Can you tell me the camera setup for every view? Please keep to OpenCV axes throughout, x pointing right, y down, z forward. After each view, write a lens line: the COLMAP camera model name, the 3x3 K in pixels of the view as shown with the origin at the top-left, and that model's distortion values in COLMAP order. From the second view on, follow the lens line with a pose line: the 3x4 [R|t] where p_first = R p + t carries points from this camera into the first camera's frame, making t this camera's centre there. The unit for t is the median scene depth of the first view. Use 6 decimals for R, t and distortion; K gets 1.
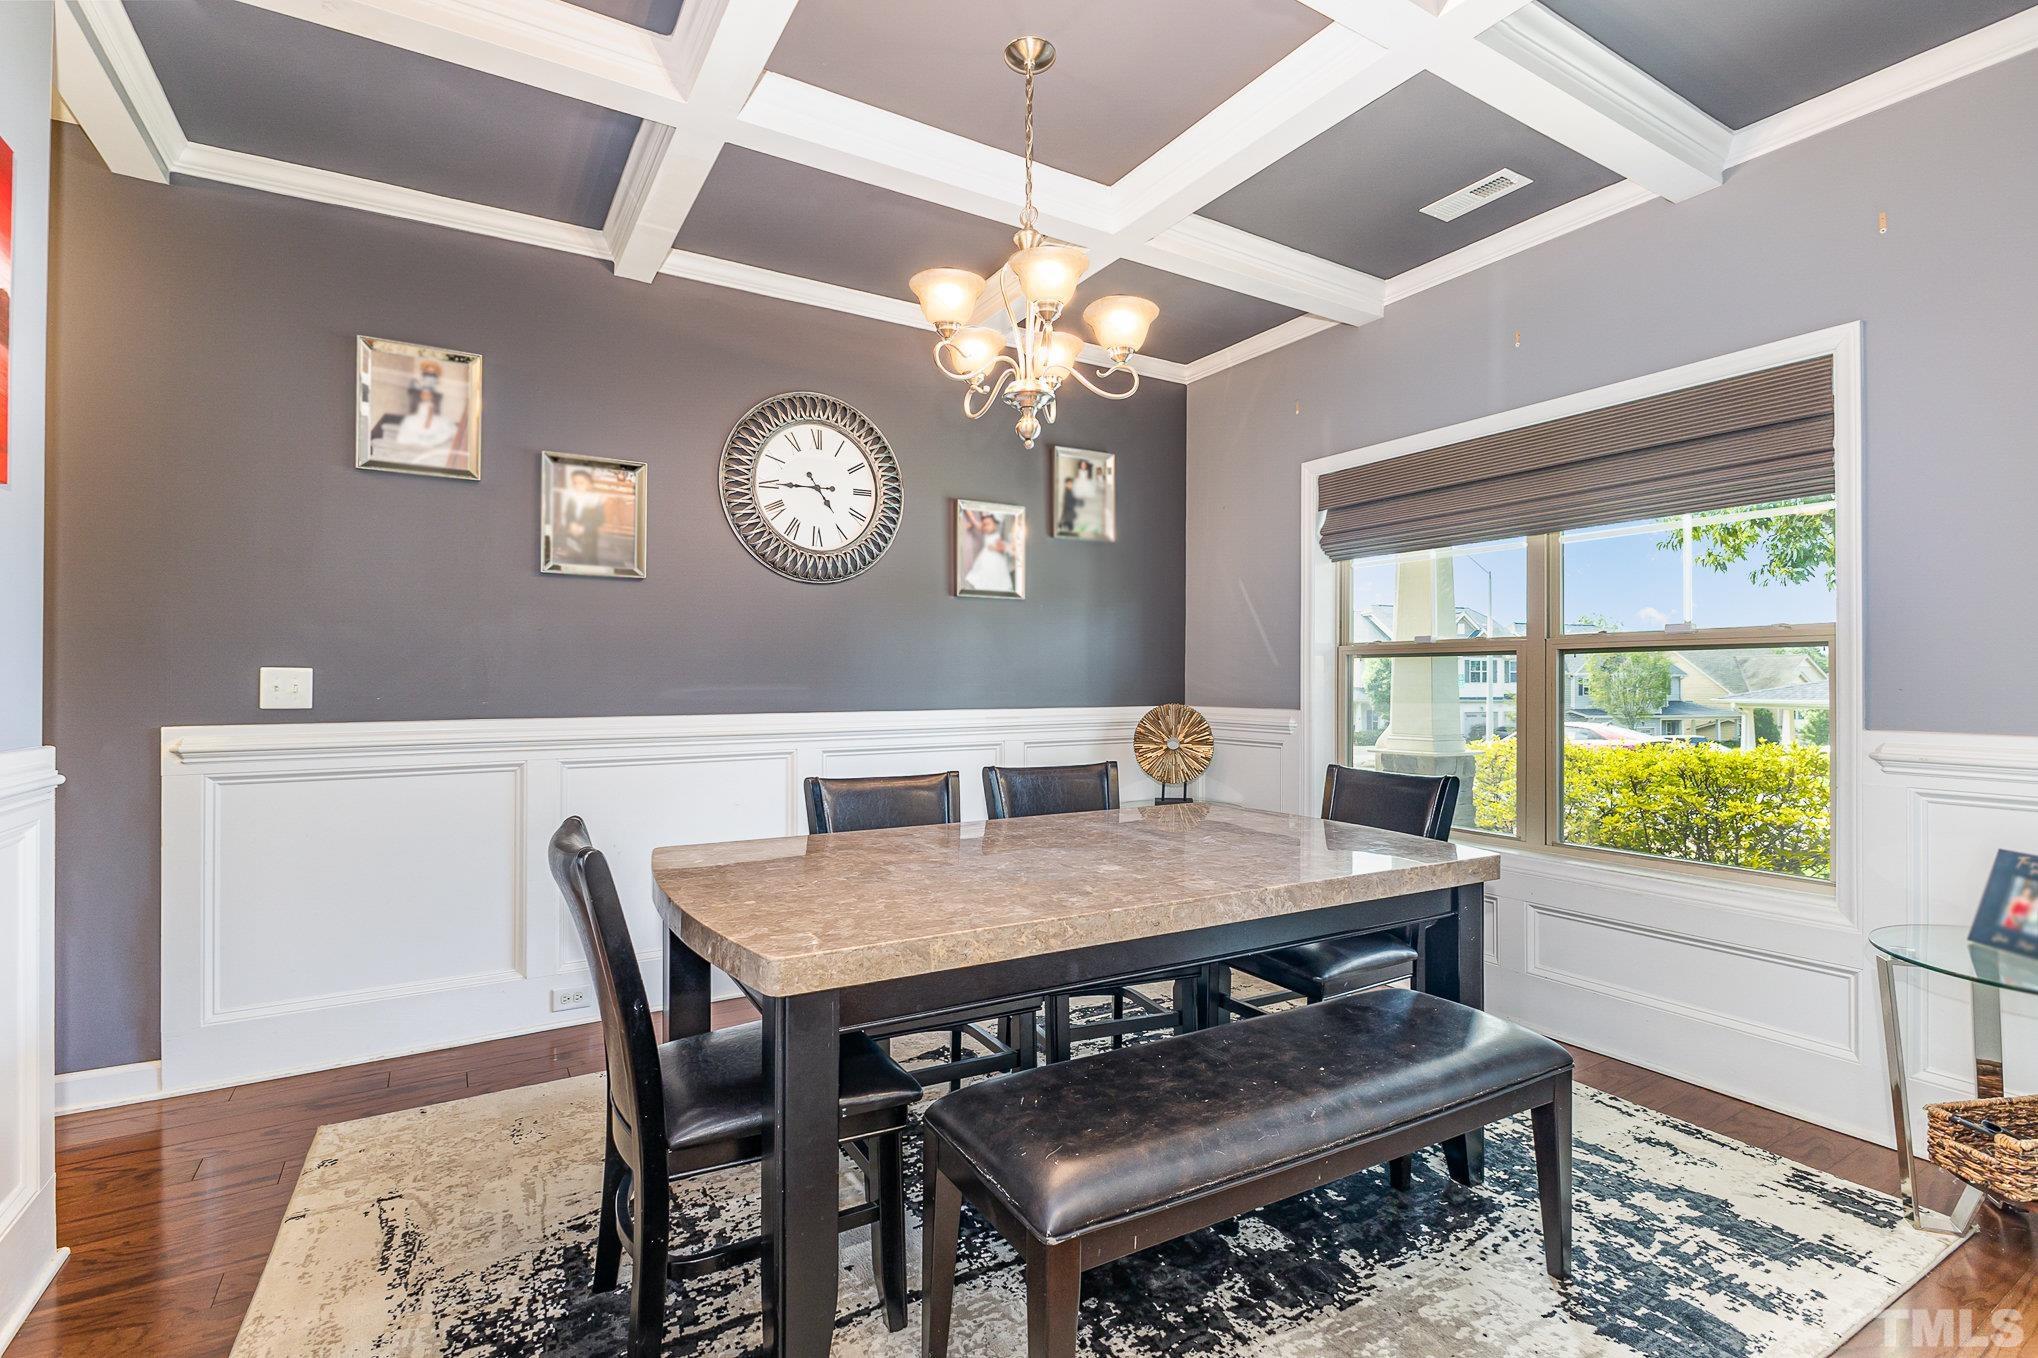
lens RADIAL K [[952.1, 0, 1019.4], [0, 952.1, 674.5], [0, 0, 1]] dist [0.000026, -0.003570]
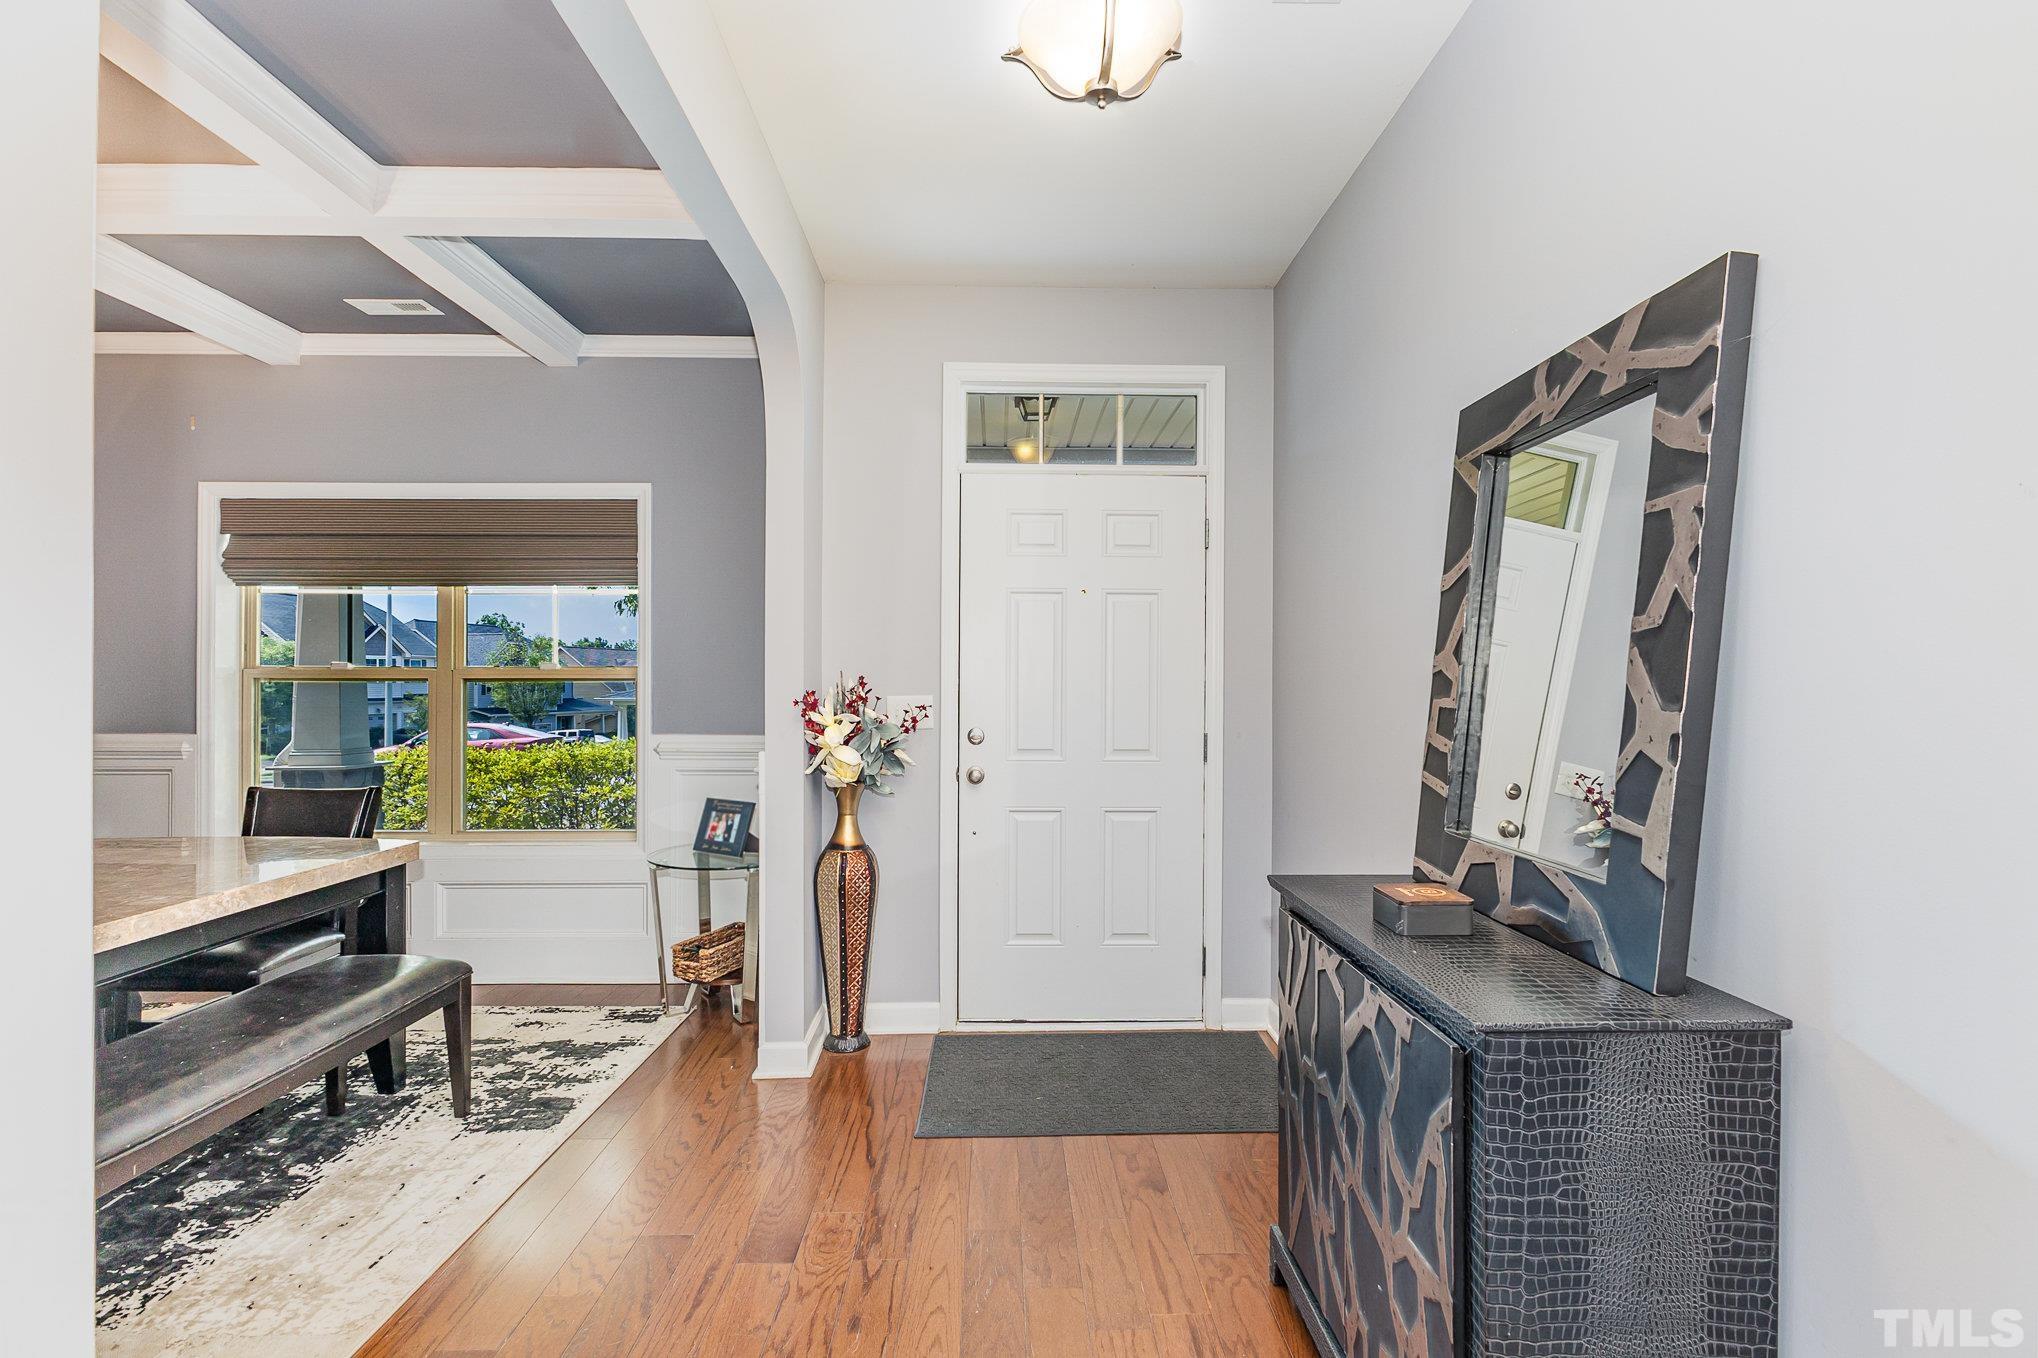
lens RADIAL K [[952.1, 0, 1027.7], [0, 952.1, 679.0], [0, 0, 1]] dist [0.000026, -0.003570]
pose [[0.495806, 0.000459, 0.868433, -0.253057], [-0.006330, 0.999975, 0.003085, -0.054065], [-0.868410, -0.007027, 0.495796, -0.443015]]
